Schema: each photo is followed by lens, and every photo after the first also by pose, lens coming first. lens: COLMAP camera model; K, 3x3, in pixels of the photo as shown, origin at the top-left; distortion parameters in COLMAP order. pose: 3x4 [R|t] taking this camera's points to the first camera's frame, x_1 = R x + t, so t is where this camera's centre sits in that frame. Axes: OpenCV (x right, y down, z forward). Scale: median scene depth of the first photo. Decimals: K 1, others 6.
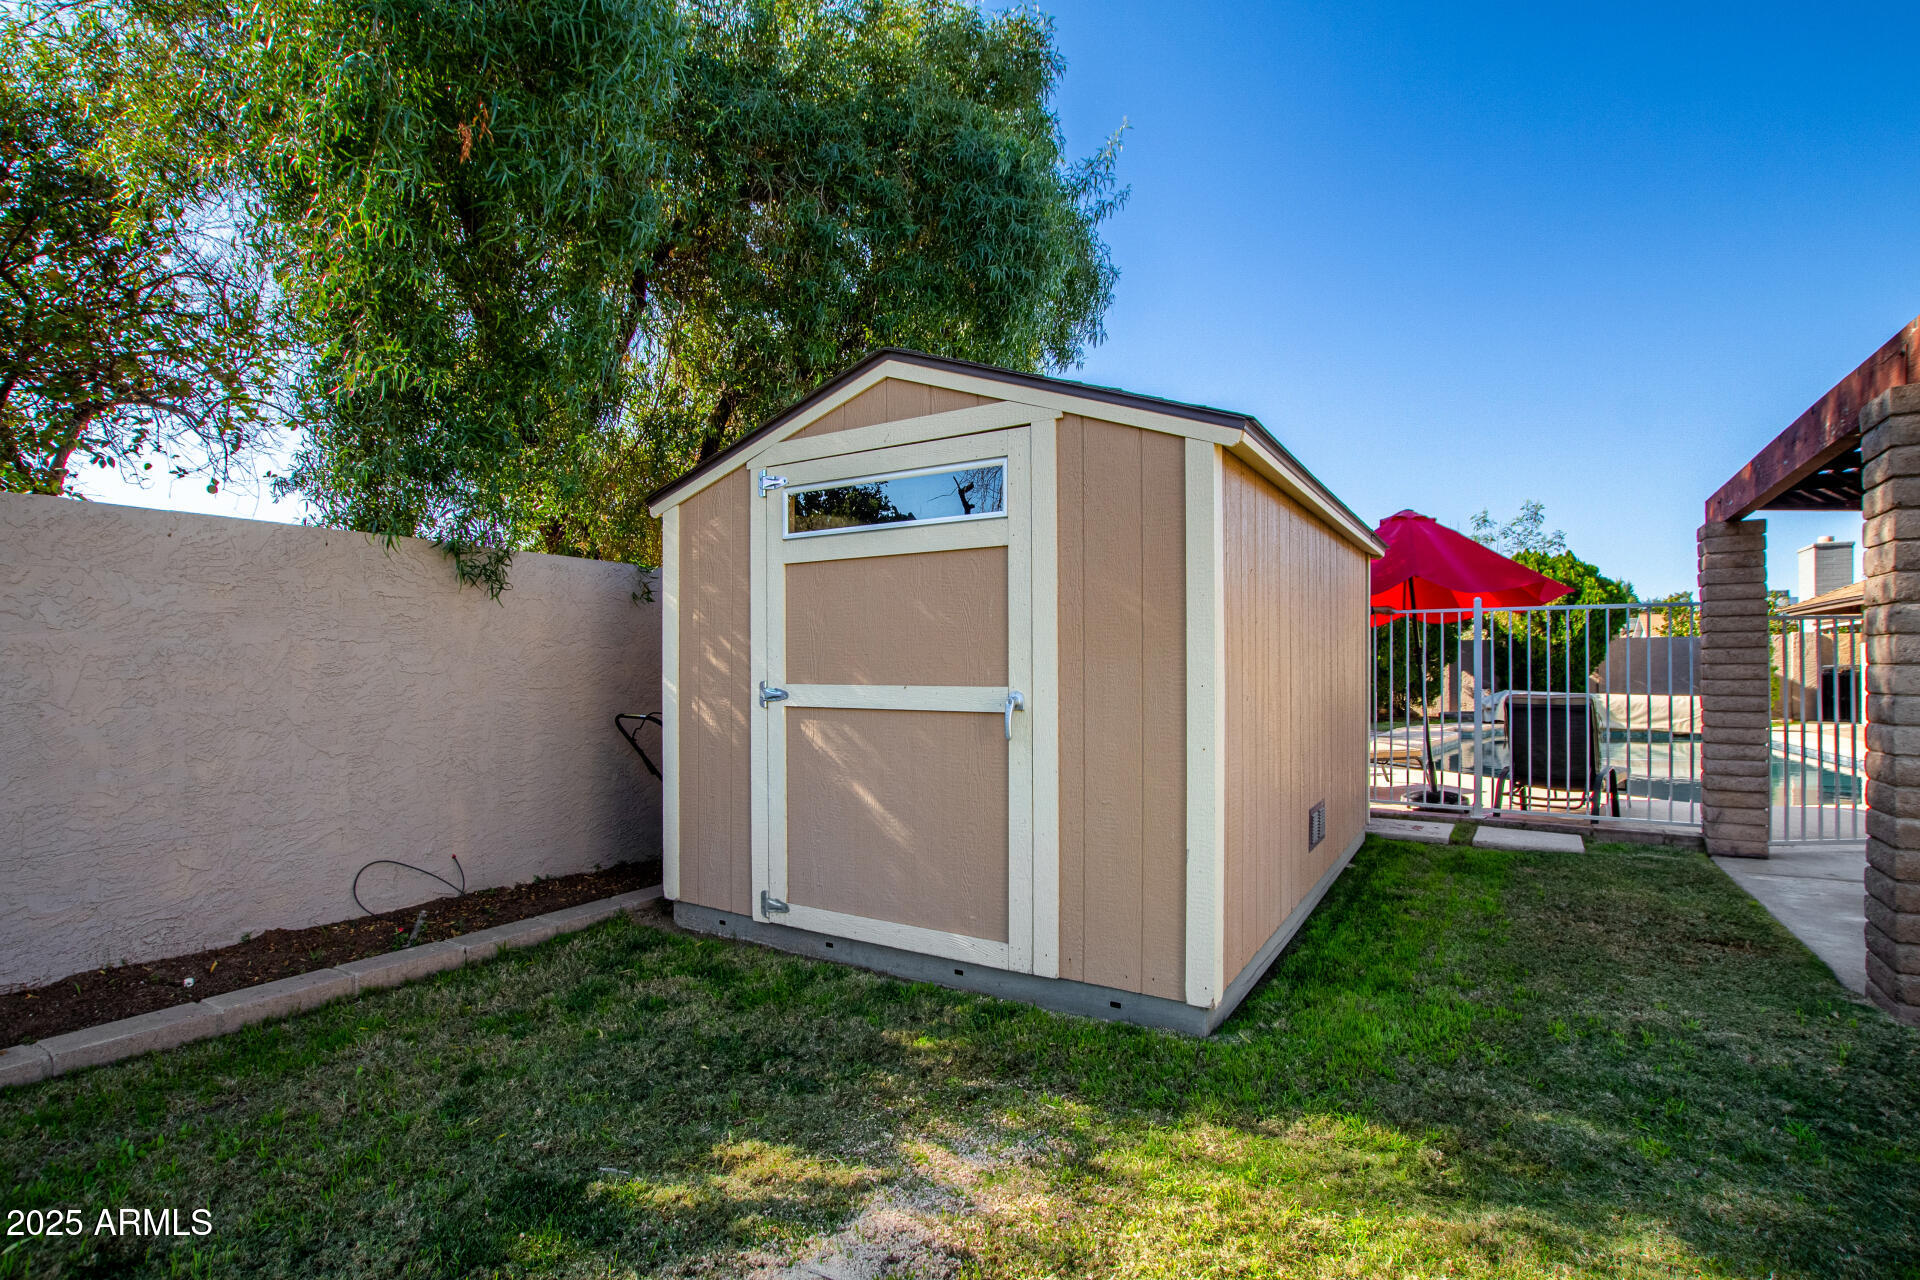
lens RADIAL K [[922.1, 0, 904.8], [0, 922.1, 667.4], [0, 0, 1]] dist [-0.031006, 0.000901]
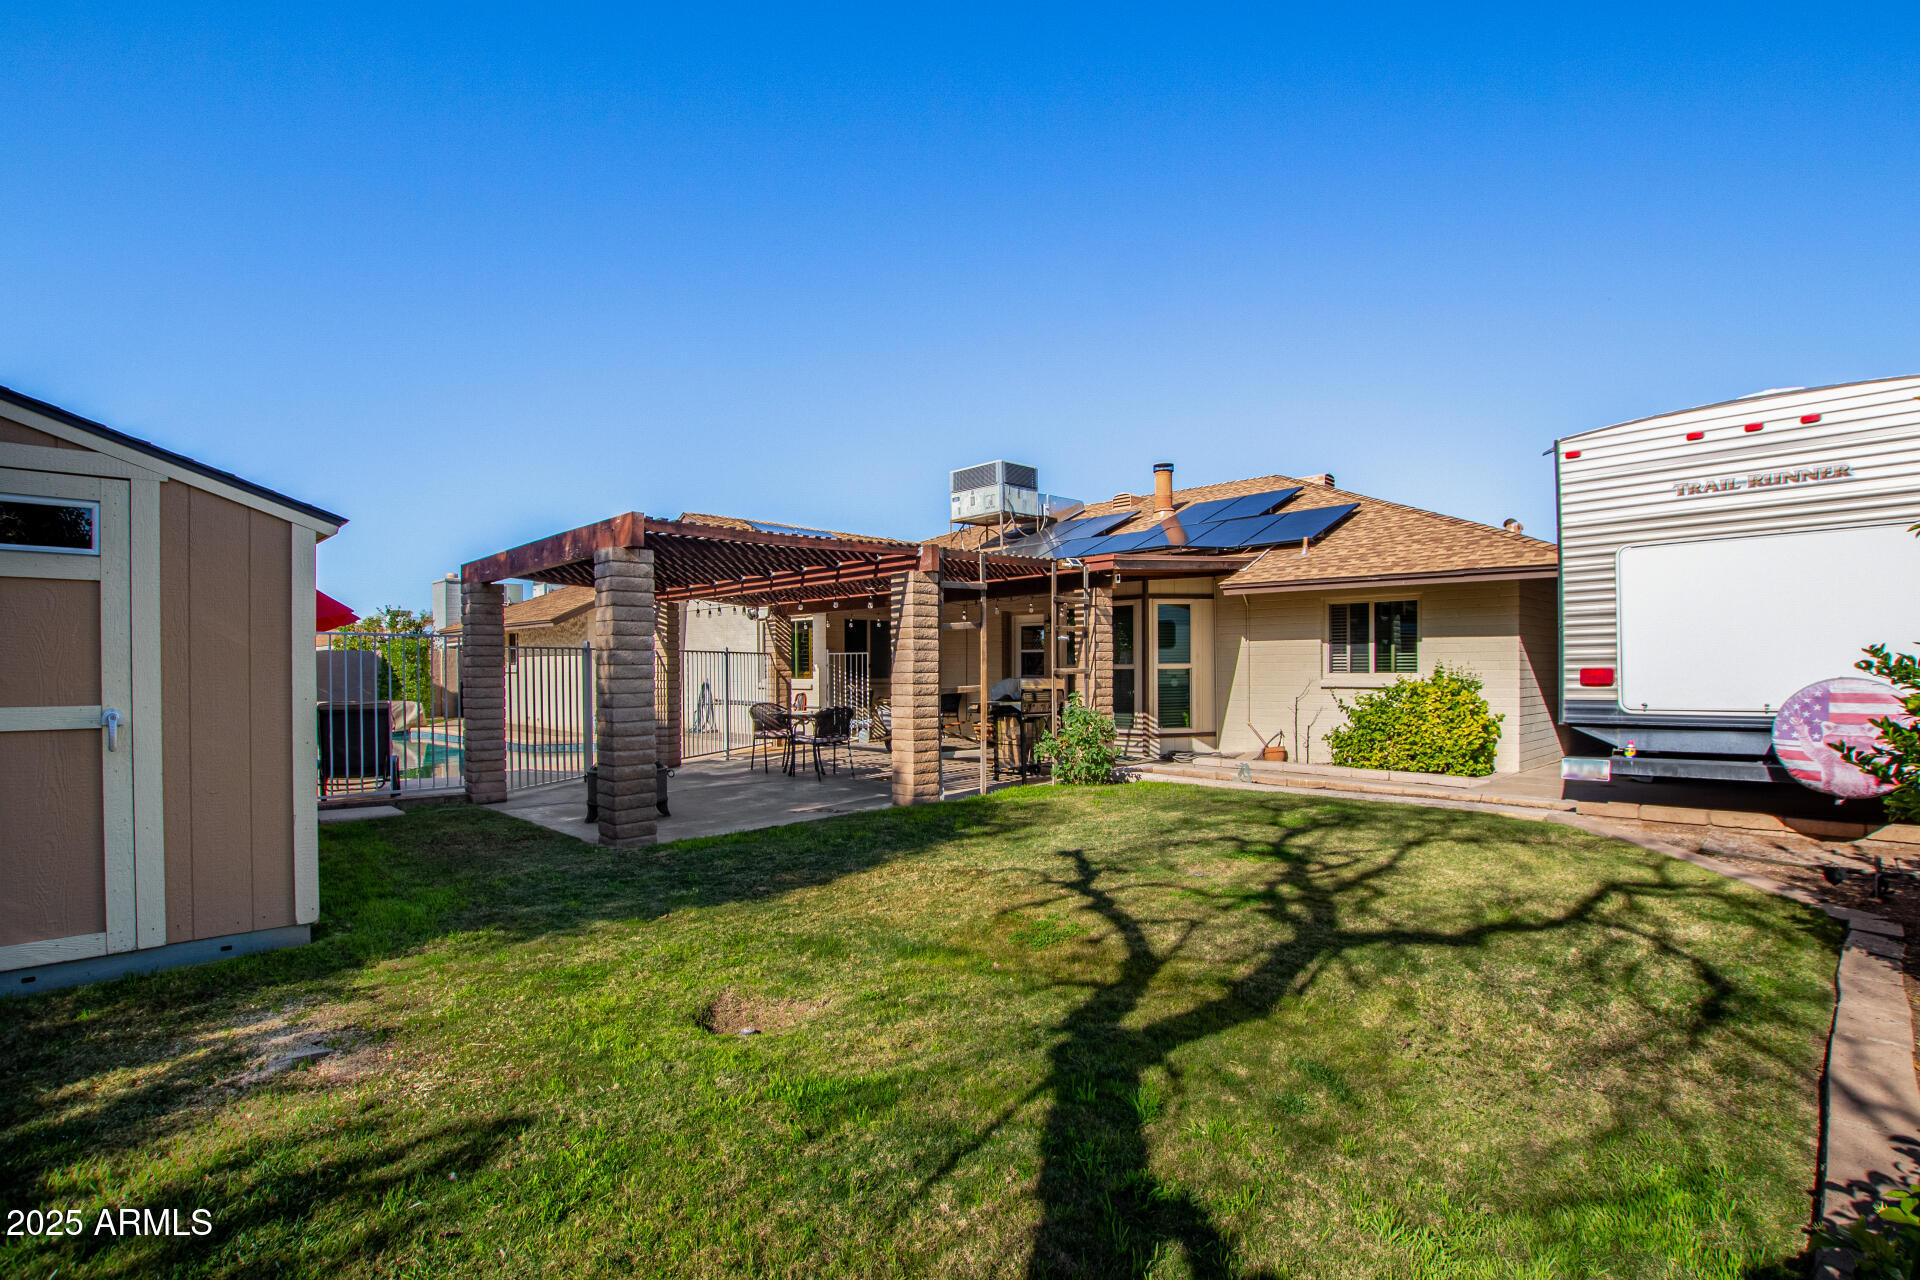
lens RADIAL K [[922.1, 0, 971.6], [0, 922.1, 678.8], [0, 0, 1]] dist [-0.031006, 0.000901]
pose [[0.235631, -0.008204, 0.971808, -0.727690], [0.005509, 0.999960, 0.007105, -0.013780], [-0.971827, 0.003680, 0.235667, -0.310023]]
